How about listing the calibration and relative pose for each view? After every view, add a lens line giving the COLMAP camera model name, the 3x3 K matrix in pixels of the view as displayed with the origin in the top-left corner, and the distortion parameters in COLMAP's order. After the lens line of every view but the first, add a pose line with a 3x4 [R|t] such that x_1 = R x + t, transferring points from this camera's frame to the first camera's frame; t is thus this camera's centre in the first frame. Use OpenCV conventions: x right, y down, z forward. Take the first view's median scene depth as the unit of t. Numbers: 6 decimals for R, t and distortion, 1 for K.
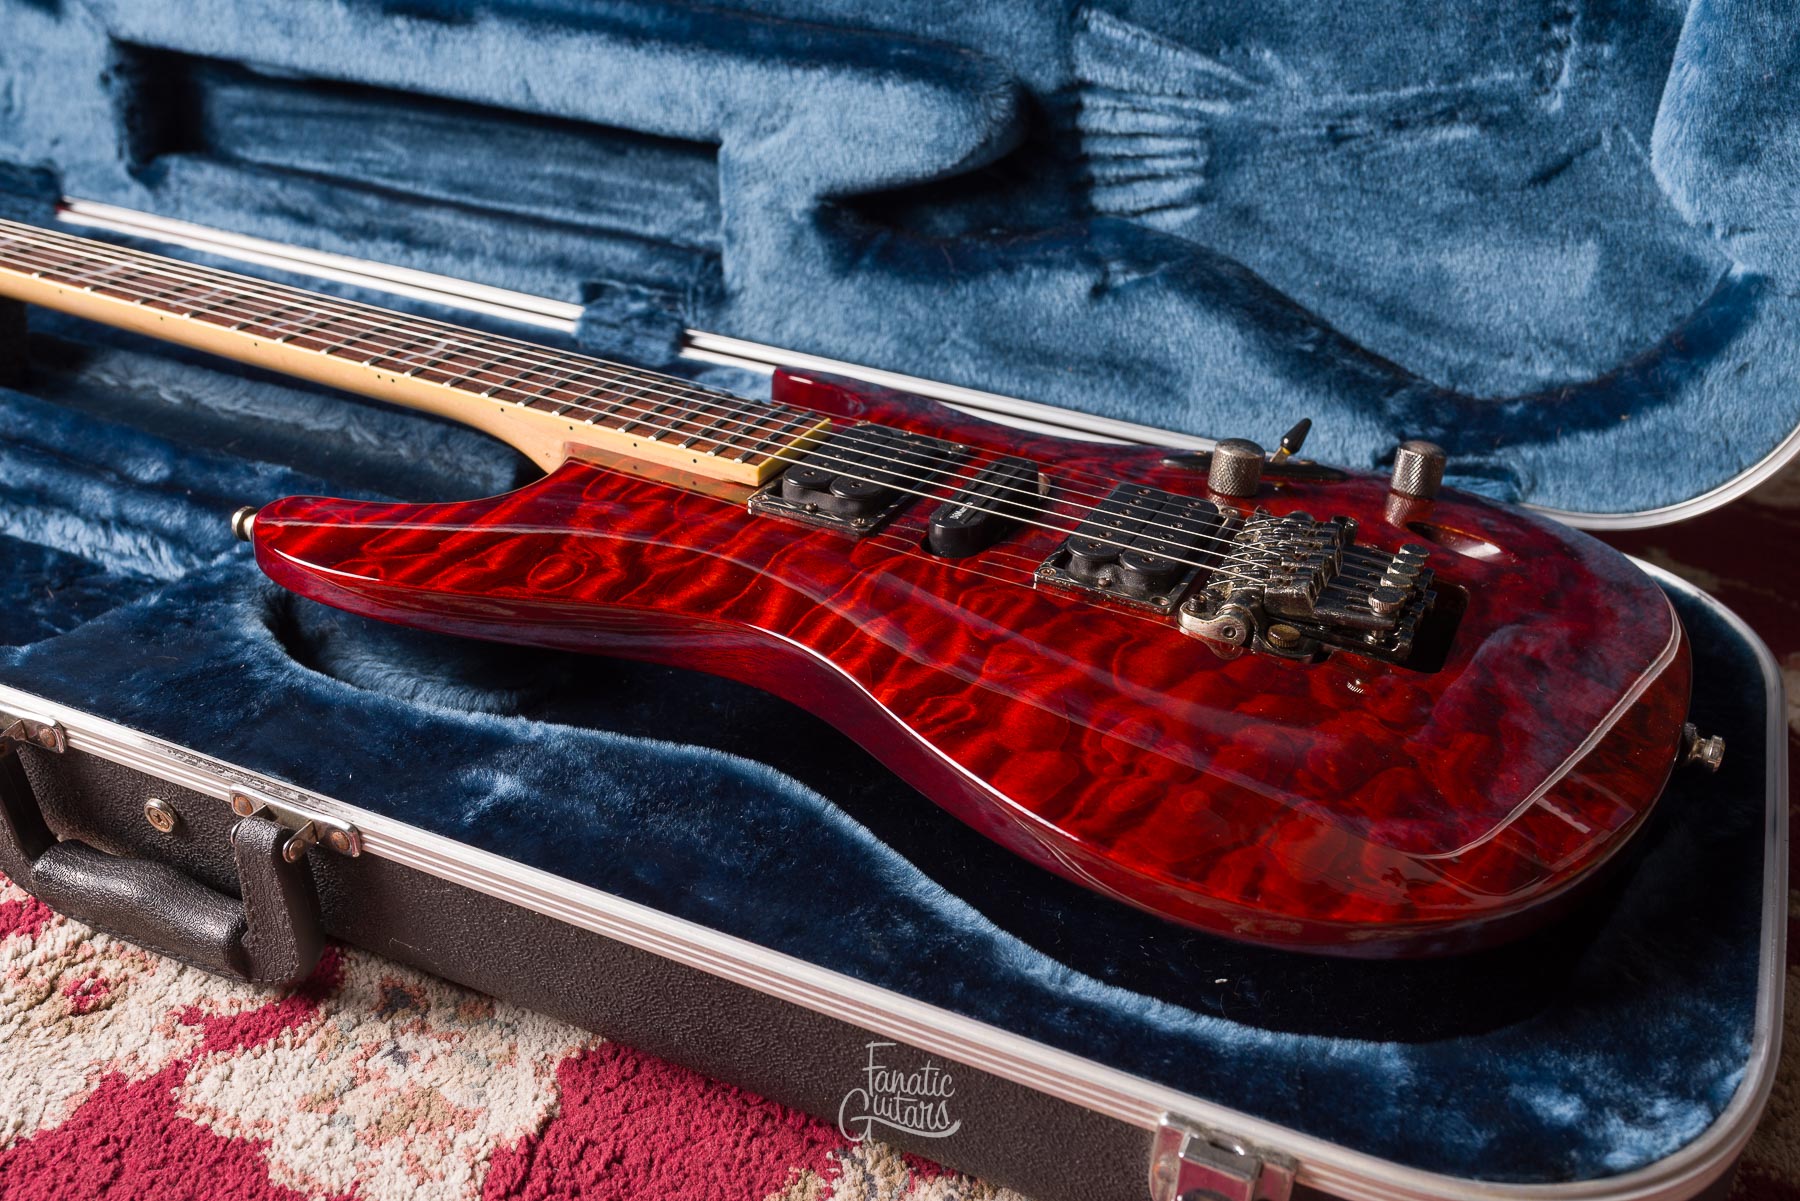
lens RADIAL K [[1748.6, 0, 900.0], [0, 1748.6, 600.5], [0, 0, 1]] dist [0.005293, -0.006886]
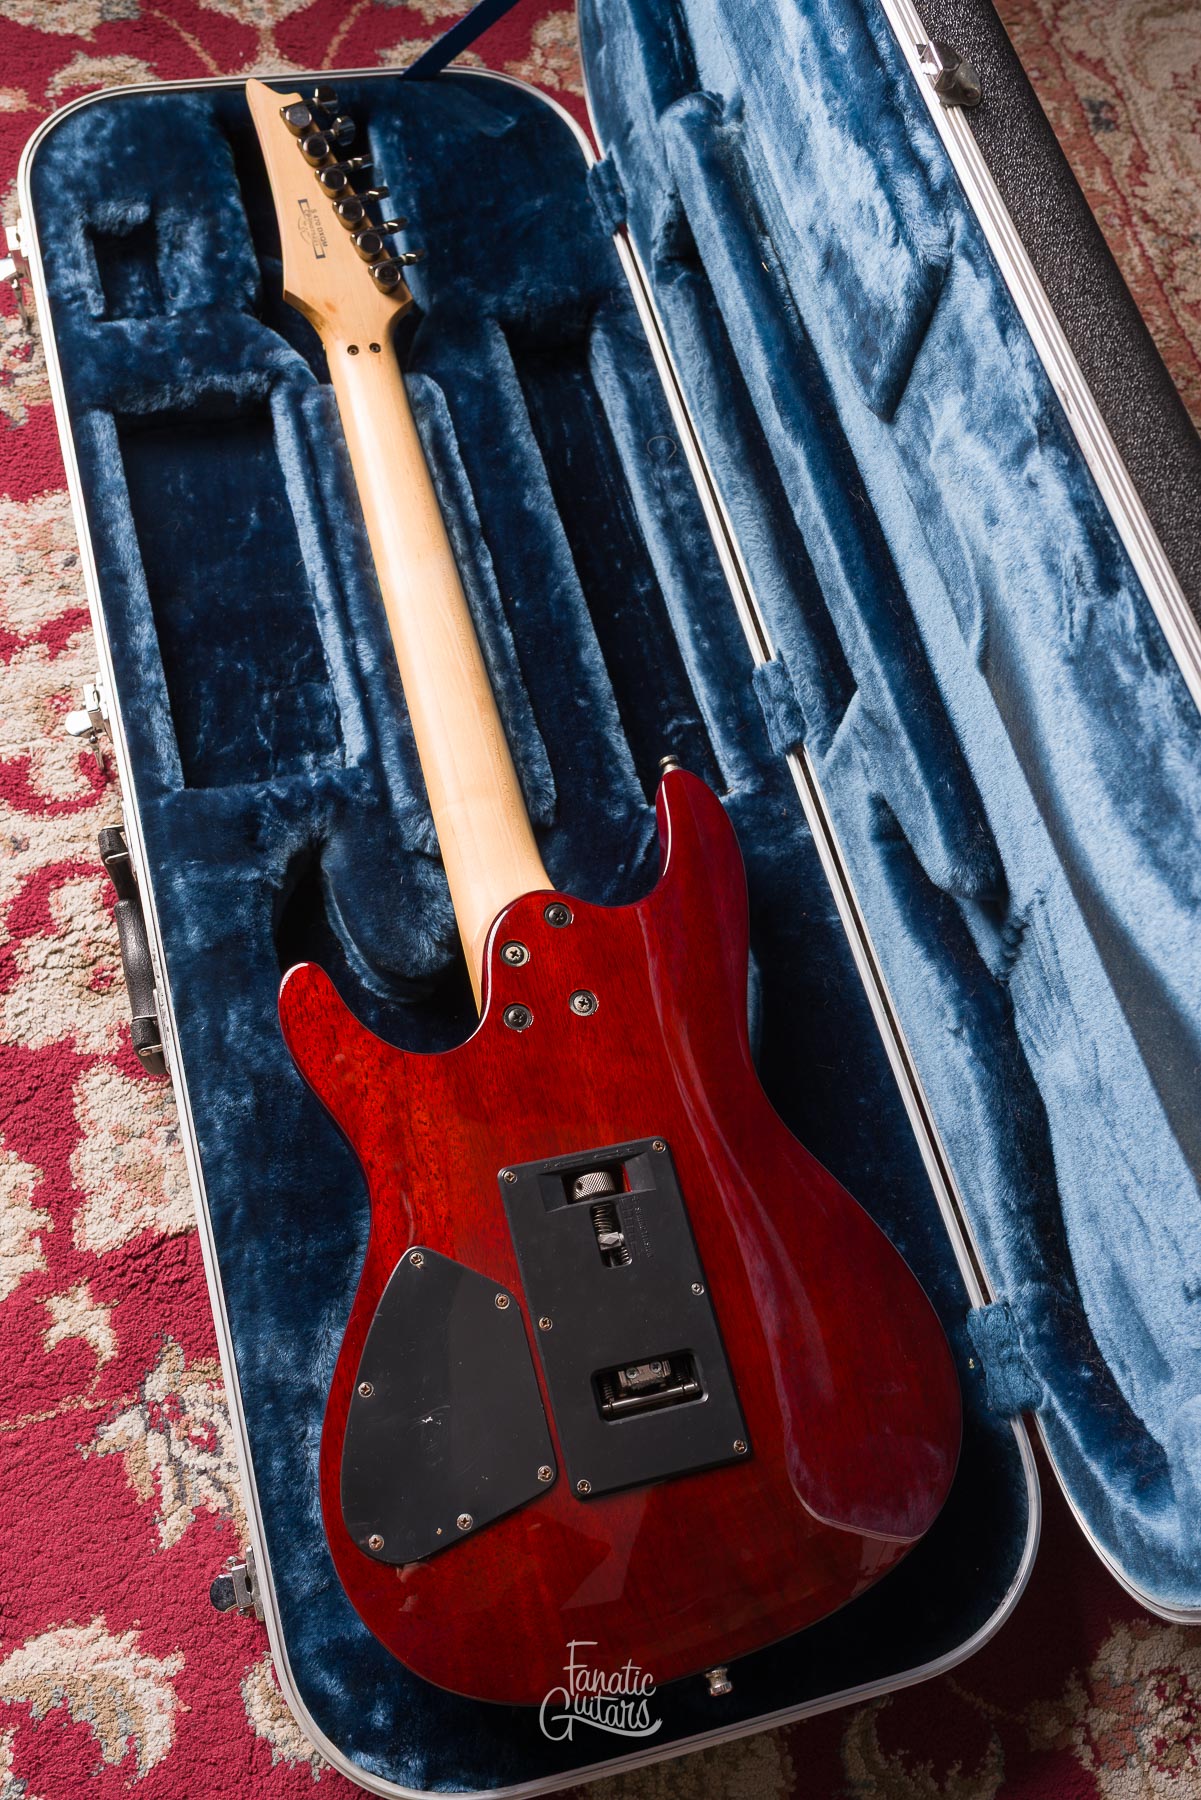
lens RADIAL K [[1740.9, 0, 600.5], [0, 1740.9, 900.0], [0, 0, 1]] dist [0.002391, 0.003517]
pose [[0.628657, 0.724514, -0.282612, 0.279451], [-0.454952, 0.637356, 0.621929, -1.032816], [0.630721, -0.262405, 0.730297, 0.004991]]
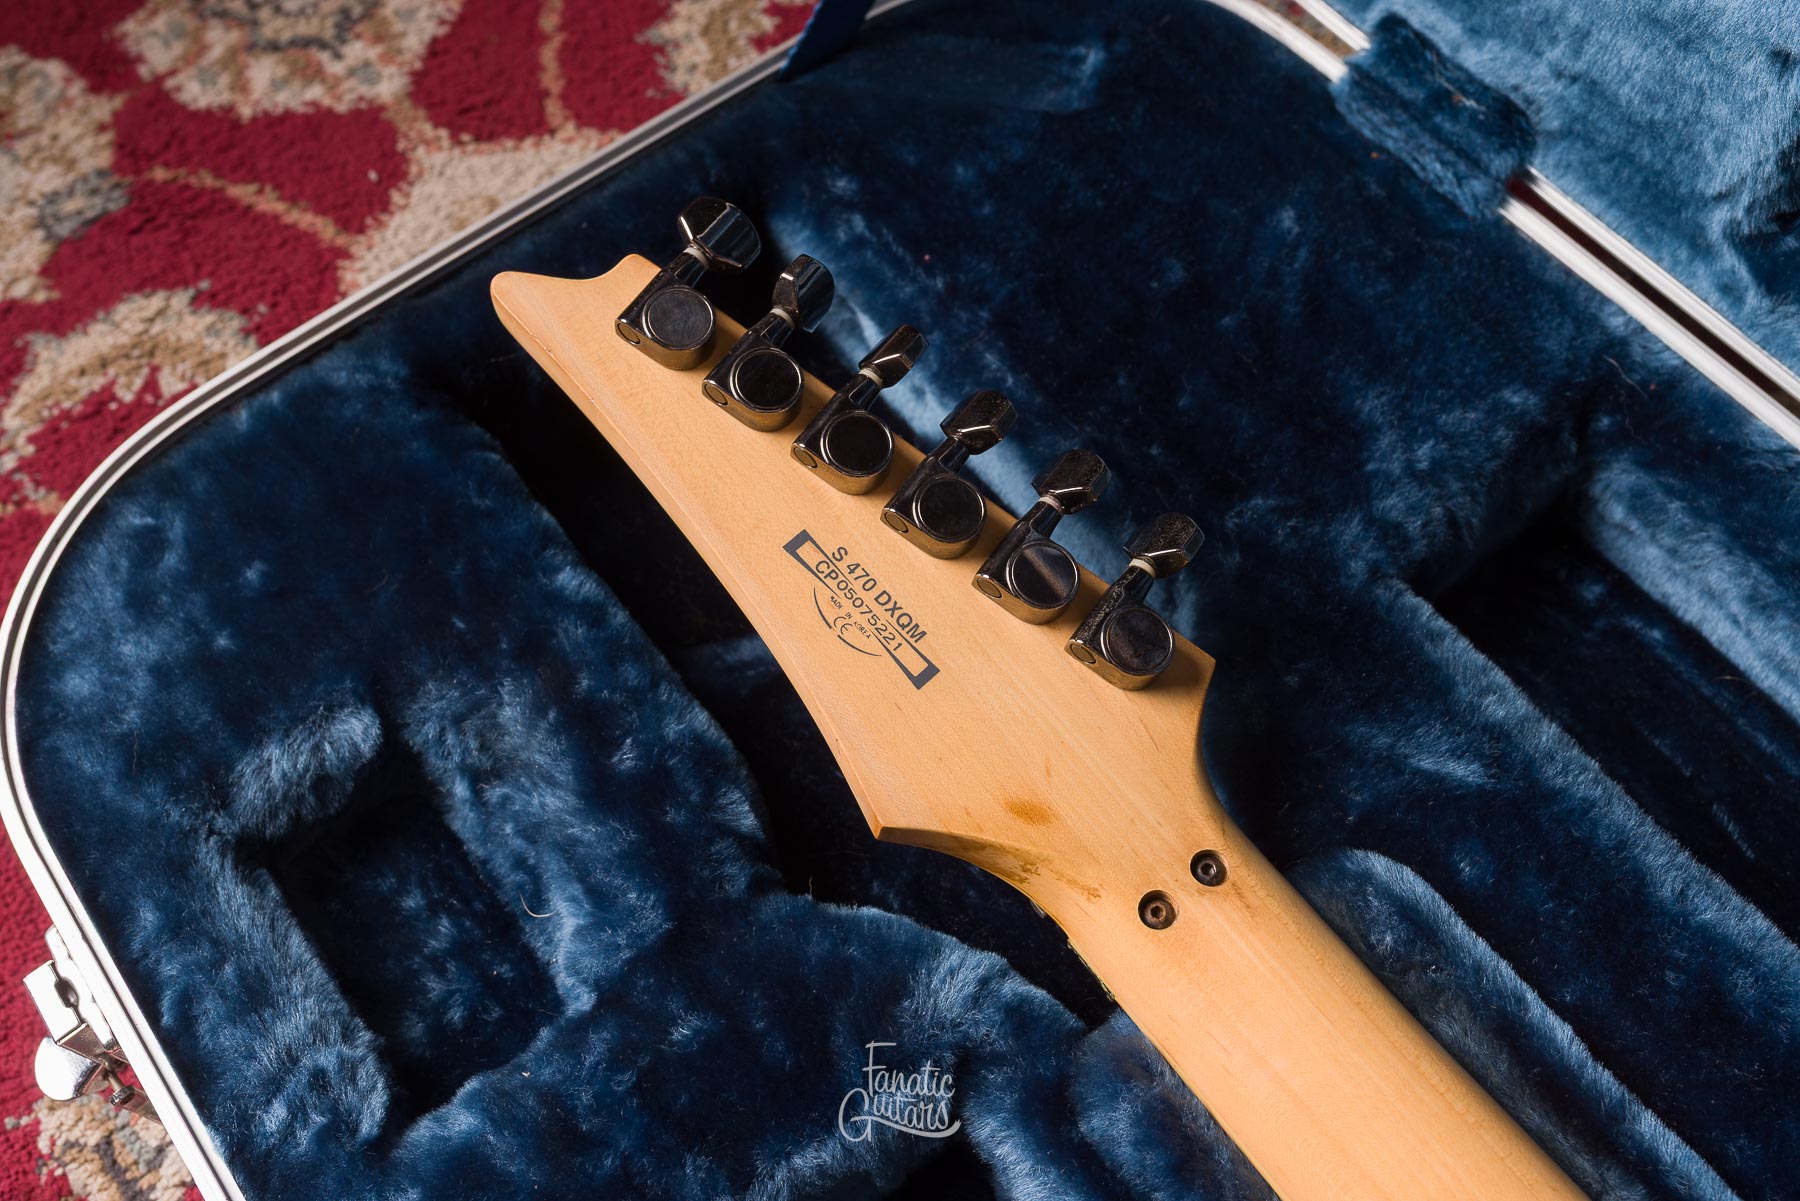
lens RADIAL K [[1780.9, 0, 900.0], [0, 1780.9, 600.5], [0, 0, 1]] dist [0.002296, 0.003065]
pose [[0.874776, 0.371224, -0.311384, -0.676448], [-0.132034, 0.800968, 0.583966, -0.598750], [0.466191, -0.469726, 0.749682, 0.827340]]
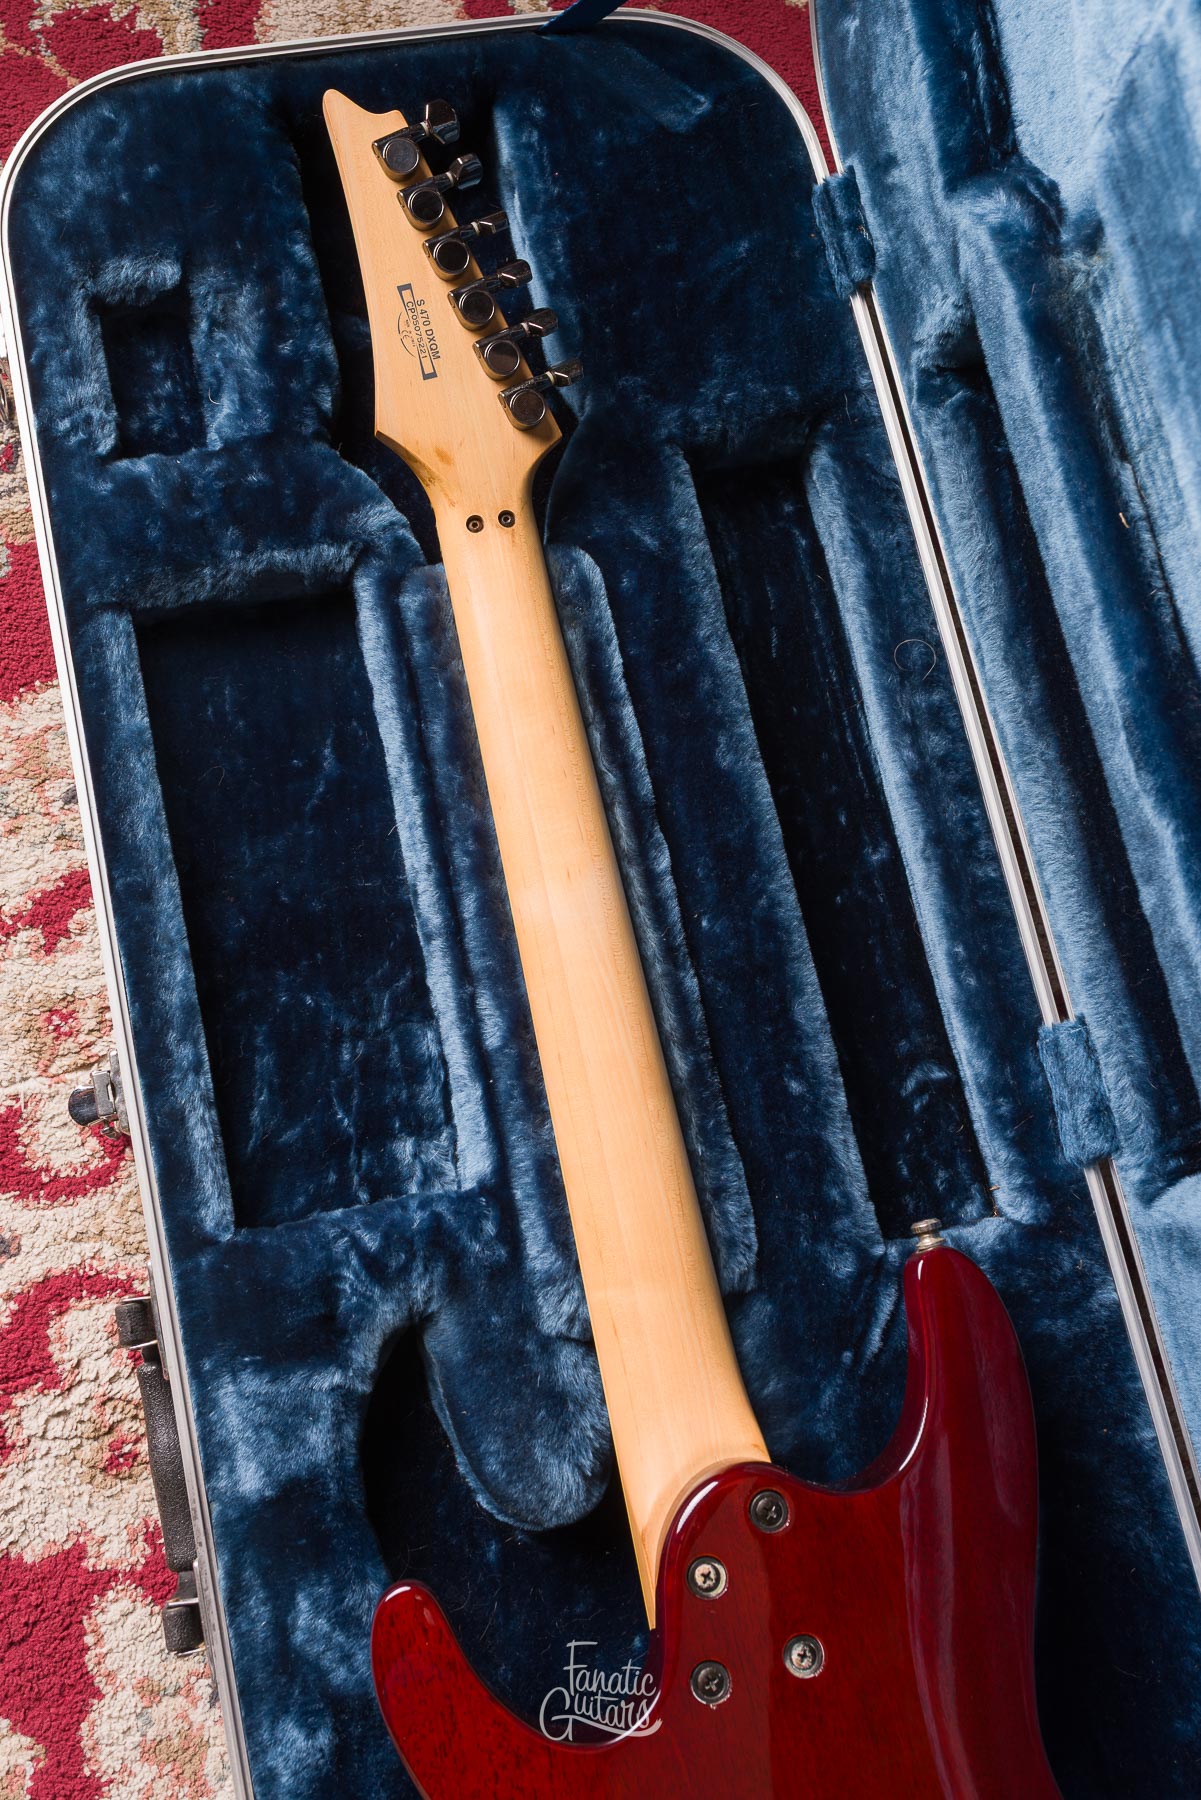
lens RADIAL K [[1929.6, 0, 548.5], [0, 1929.6, 799.8], [0, 0, 1]] dist [0.004259, -0.004923]
pose [[0.590911, 0.782075, -0.197949, -0.313511], [-0.435927, 0.516005, 0.737365, -1.086926], [0.678817, -0.349425, 0.645840, 0.369927]]
